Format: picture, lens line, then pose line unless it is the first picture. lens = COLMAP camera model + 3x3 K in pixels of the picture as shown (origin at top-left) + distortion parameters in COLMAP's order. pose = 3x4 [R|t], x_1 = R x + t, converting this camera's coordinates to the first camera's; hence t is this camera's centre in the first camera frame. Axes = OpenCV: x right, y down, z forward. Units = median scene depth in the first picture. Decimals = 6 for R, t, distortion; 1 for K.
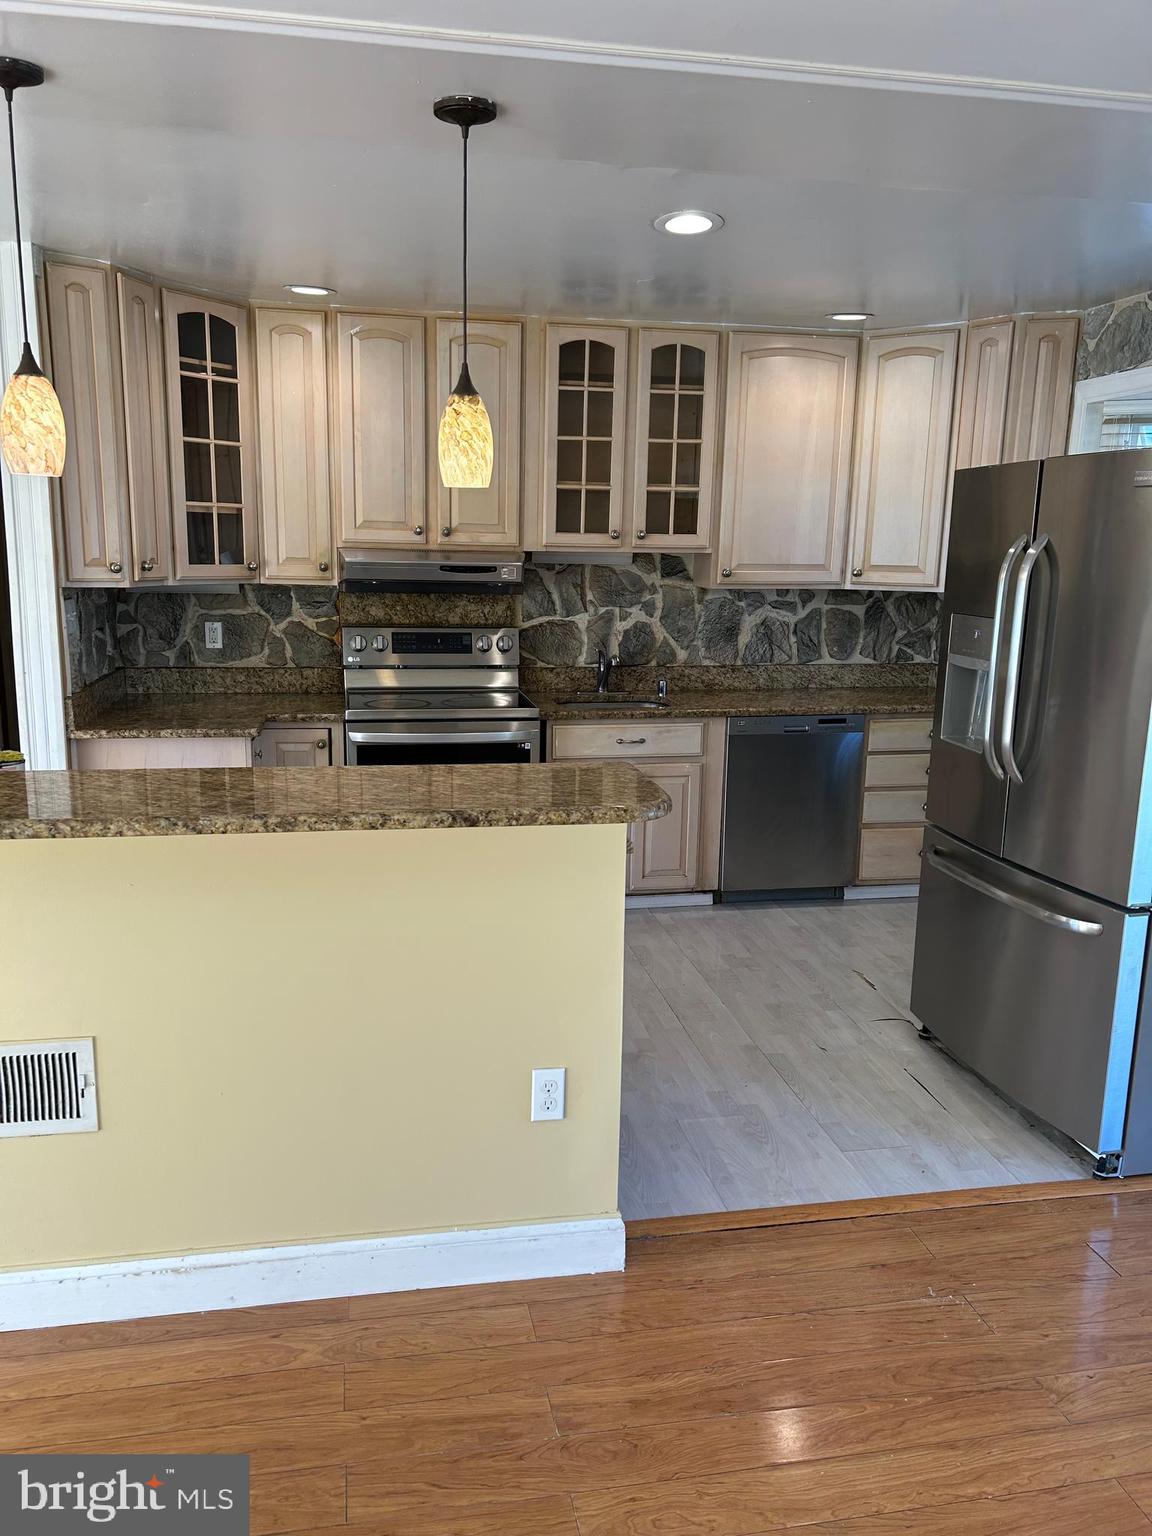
lens RADIAL K [[1156.1, 0, 564.6], [0, 1156.1, 776.5], [0, 0, 1]] dist [0.035585, -0.035292]
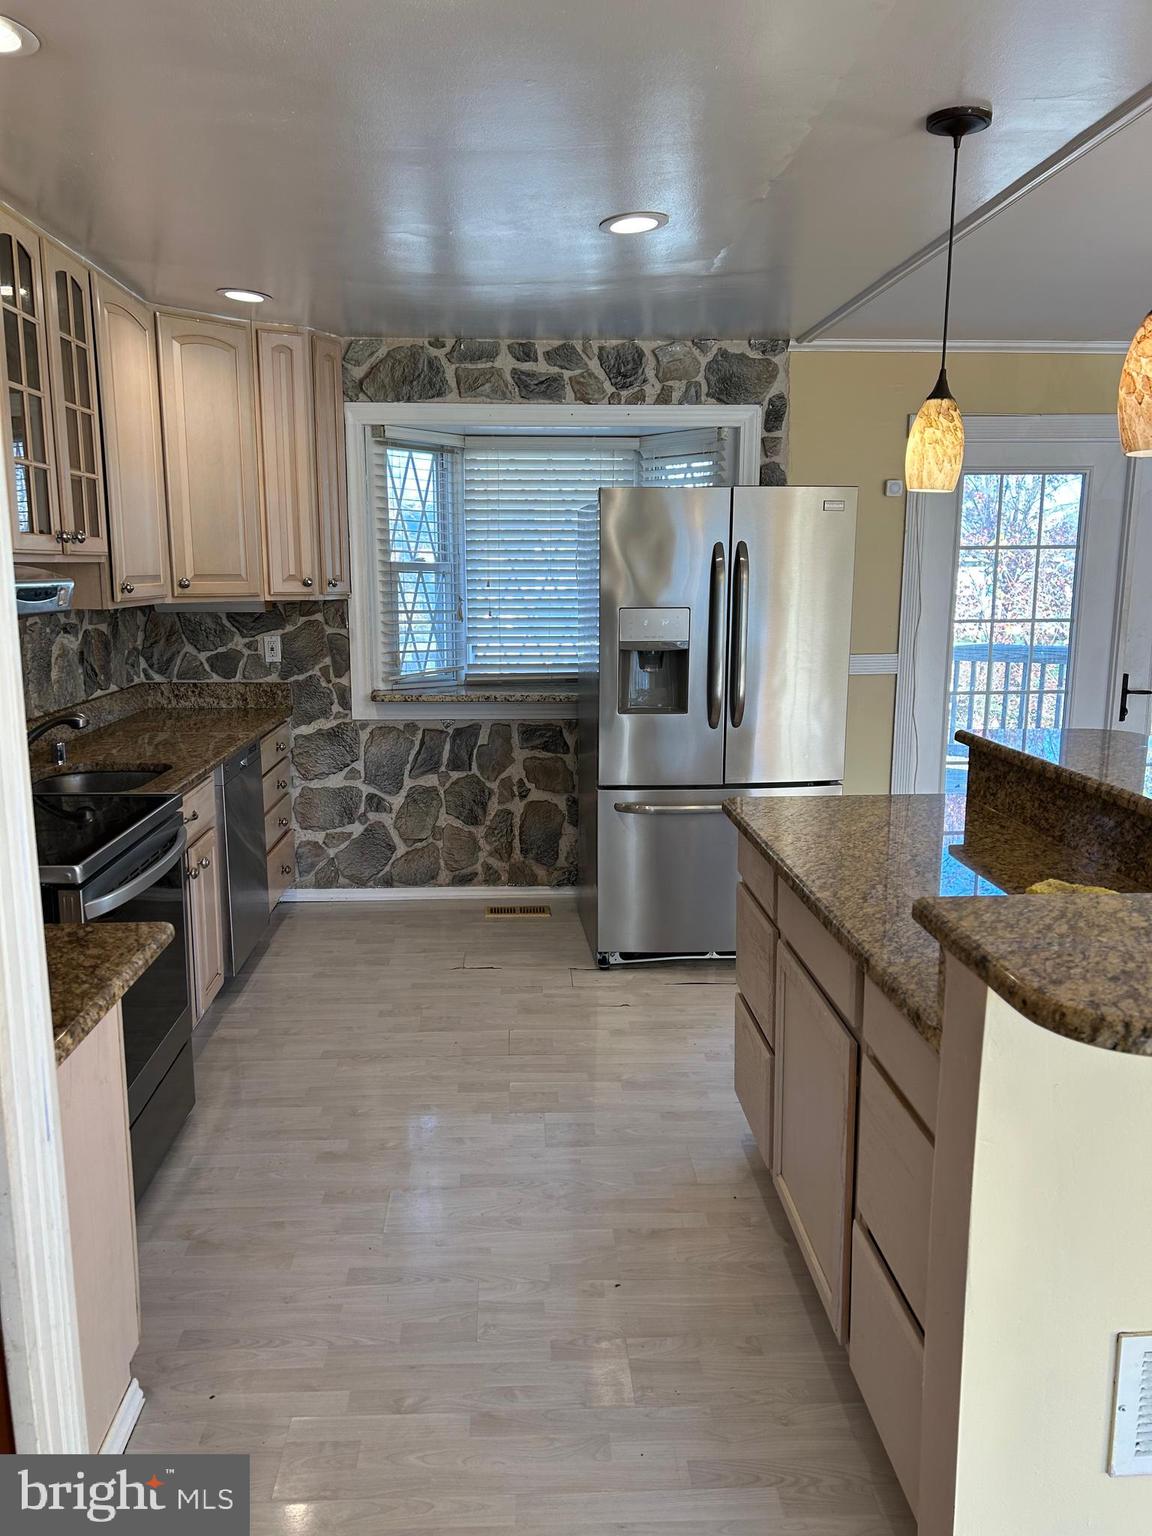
lens RADIAL K [[1156.1, 0, 569.0], [0, 1156.1, 773.6], [0, 0, 1]] dist [0.035585, -0.035292]
pose [[0.134144, -0.193889, 0.971809, -0.690299], [0.199633, 0.965854, 0.165145, -0.145714], [-0.970645, 0.171852, 0.168270, 0.701082]]
